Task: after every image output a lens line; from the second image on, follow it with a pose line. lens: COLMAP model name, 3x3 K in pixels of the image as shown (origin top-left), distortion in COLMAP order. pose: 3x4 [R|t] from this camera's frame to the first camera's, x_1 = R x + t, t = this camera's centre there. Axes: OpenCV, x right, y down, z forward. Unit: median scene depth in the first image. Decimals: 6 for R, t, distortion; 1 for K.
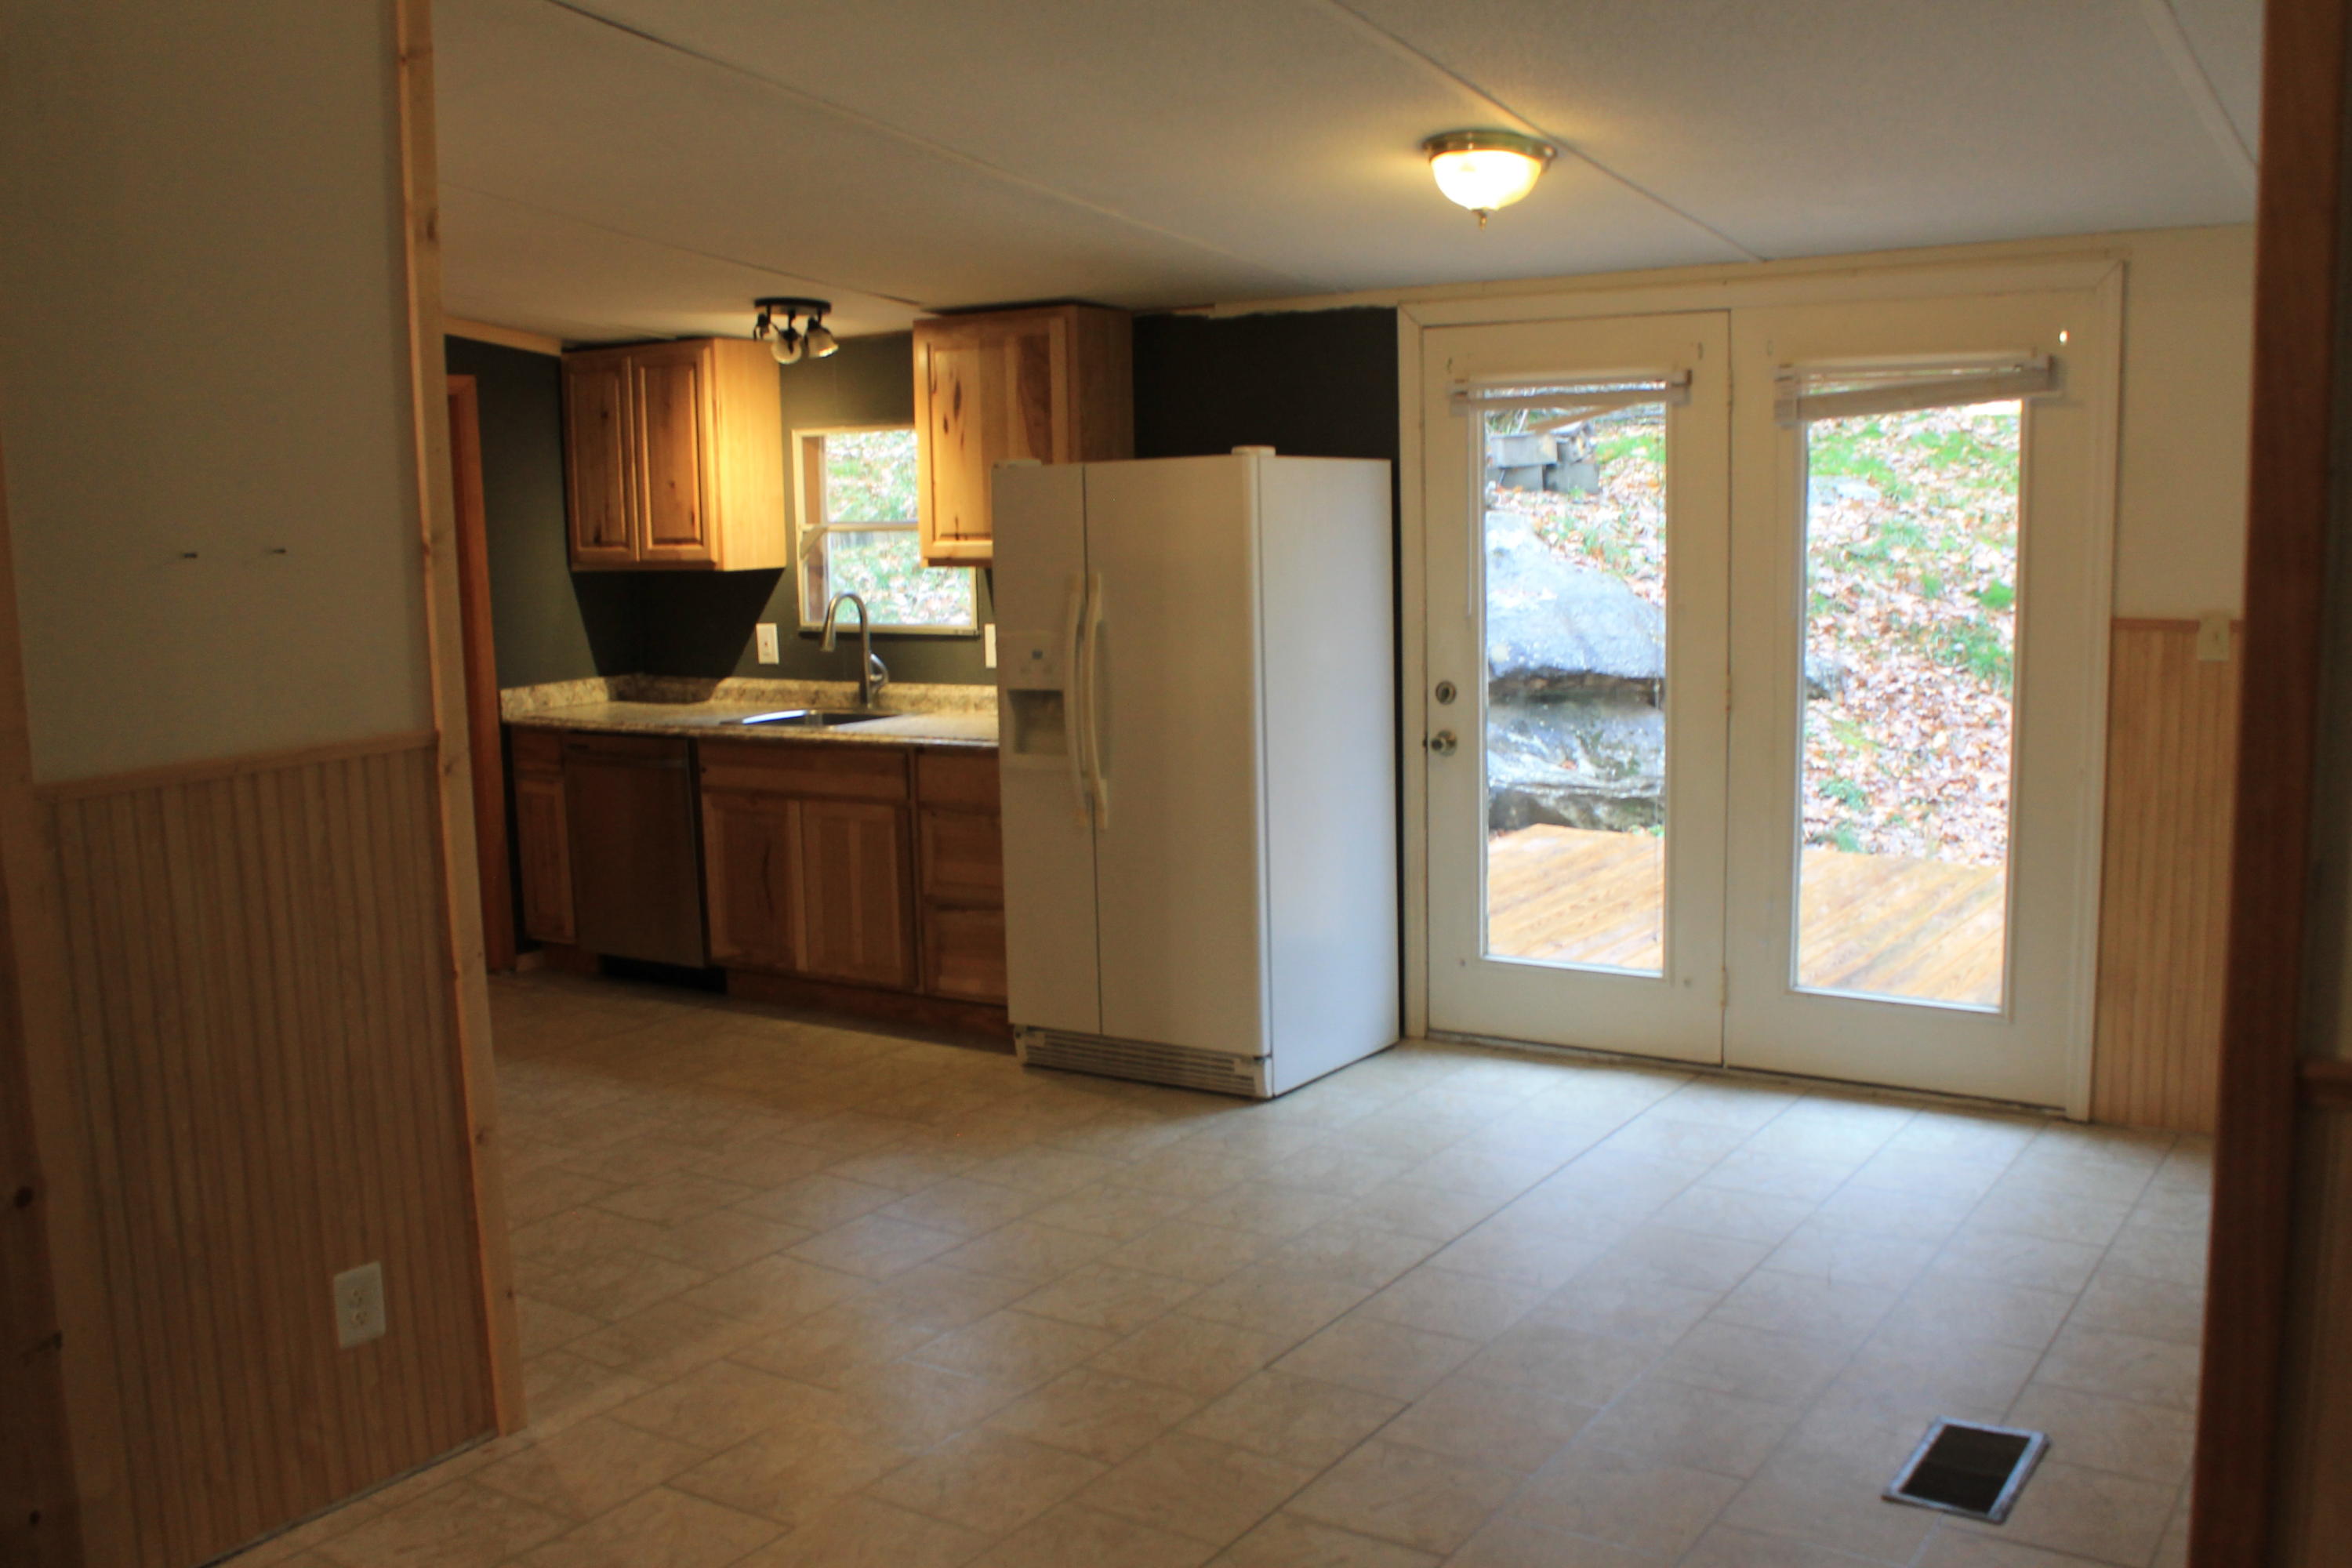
lens RADIAL K [[2119.3, 0, 1134.8], [0, 2119.3, 753.7], [0, 0, 1]] dist [-0.120764, 0.082295]
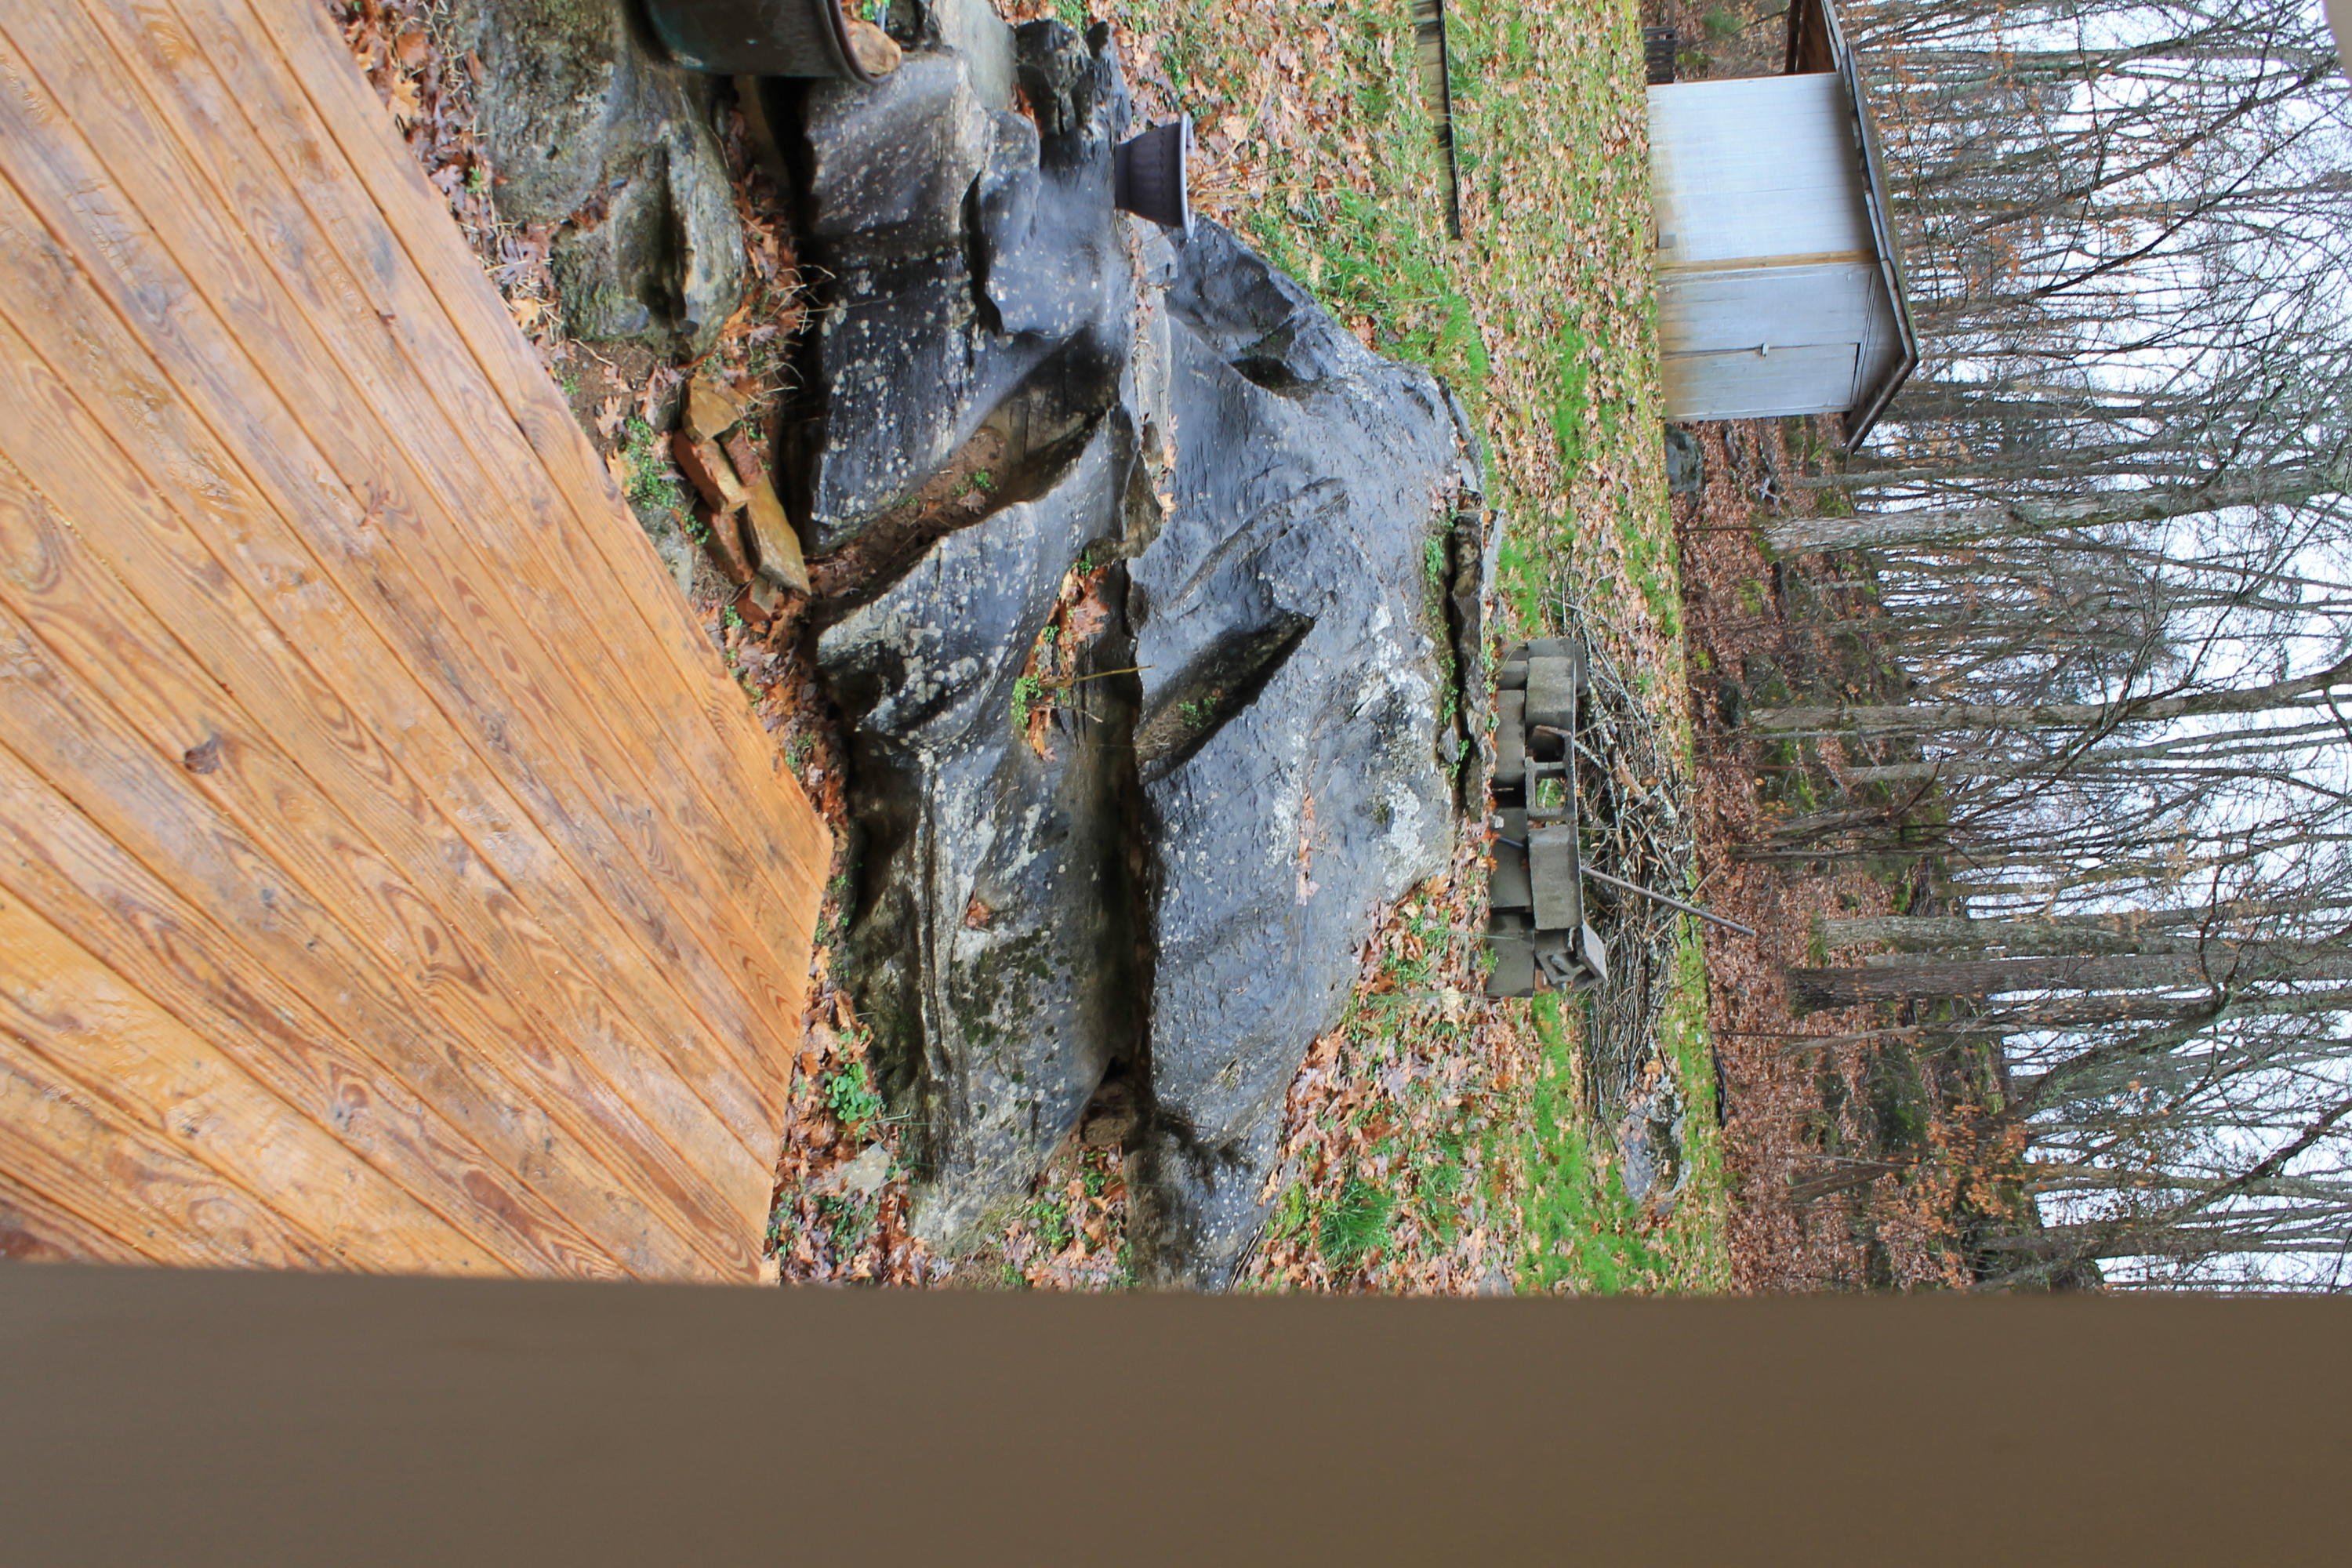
lens RADIAL K [[2119.3, 0, 1177.9], [0, 2119.3, 782.6], [0, 0, 1]] dist [-0.120764, 0.082295]
pose [[0.012651, 0.995830, 0.090351, 0.122130], [-0.999510, 0.010008, 0.029647, -0.061953], [0.028619, -0.090681, 0.995469, 0.456386]]
